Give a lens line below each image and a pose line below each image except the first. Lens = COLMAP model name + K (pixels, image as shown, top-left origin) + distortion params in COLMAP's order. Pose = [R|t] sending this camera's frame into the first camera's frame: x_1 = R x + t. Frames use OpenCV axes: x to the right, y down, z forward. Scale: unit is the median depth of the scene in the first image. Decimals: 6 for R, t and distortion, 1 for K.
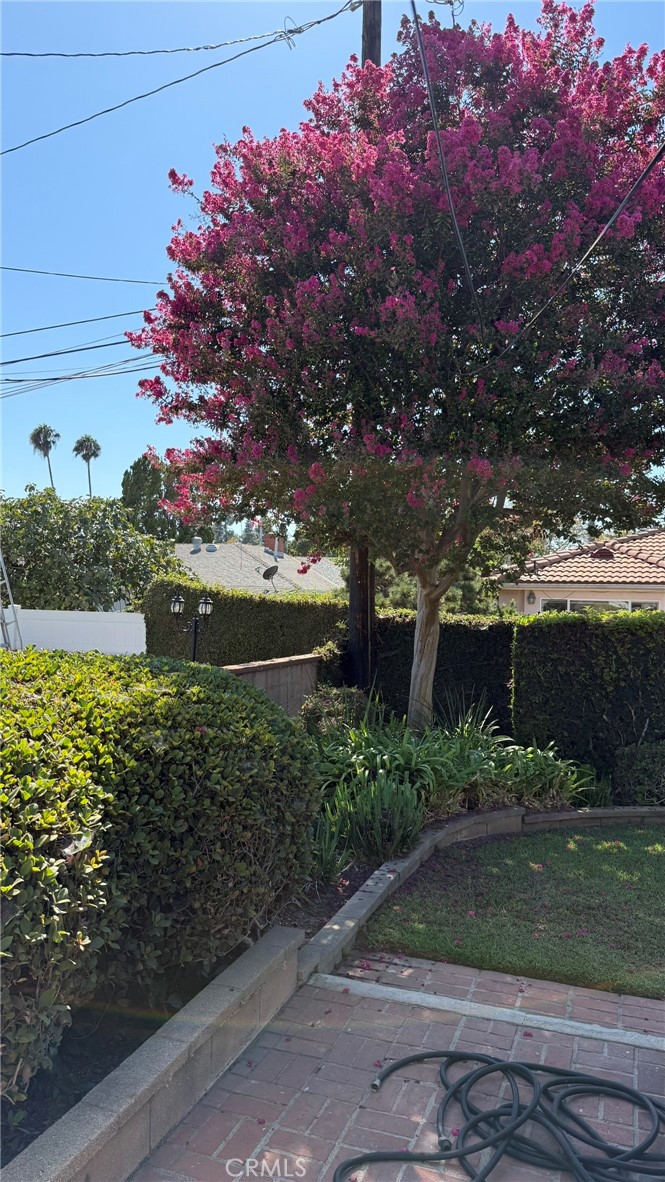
lens RADIAL K [[828.7, 0, 333.4], [0, 828.7, 592.3], [0, 0, 1]] dist [0.050597, -0.000765]
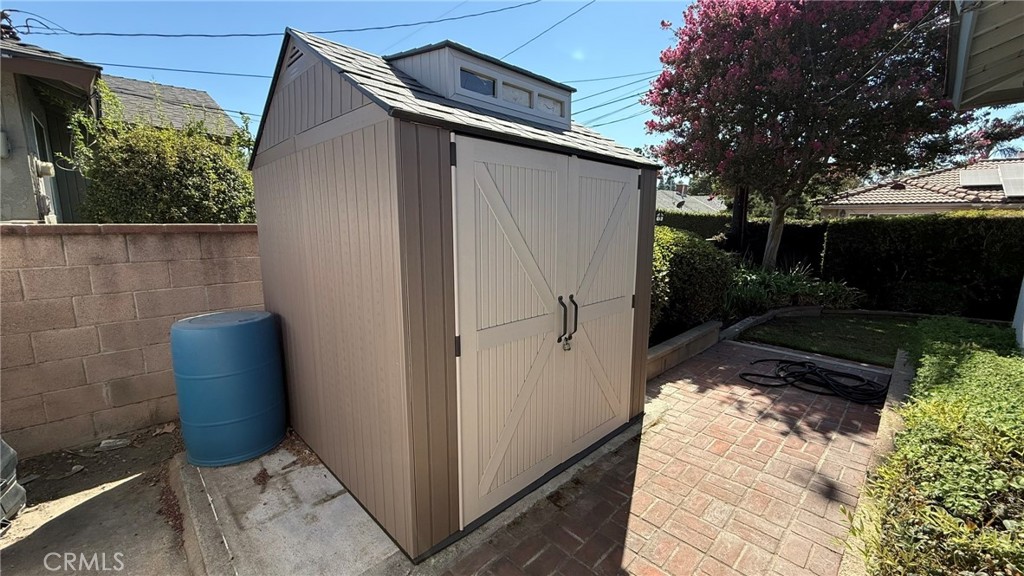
lens RADIAL K [[404.9, 0, 511.2], [0, 404.9, 286.7], [0, 0, 1]] dist [-0.001804, -0.000390]
pose [[0.900239, 0.059042, -0.431375, -0.042880], [0.013990, 0.986329, 0.164194, 0.020742], [0.435172, -0.153849, 0.887106, -0.234704]]
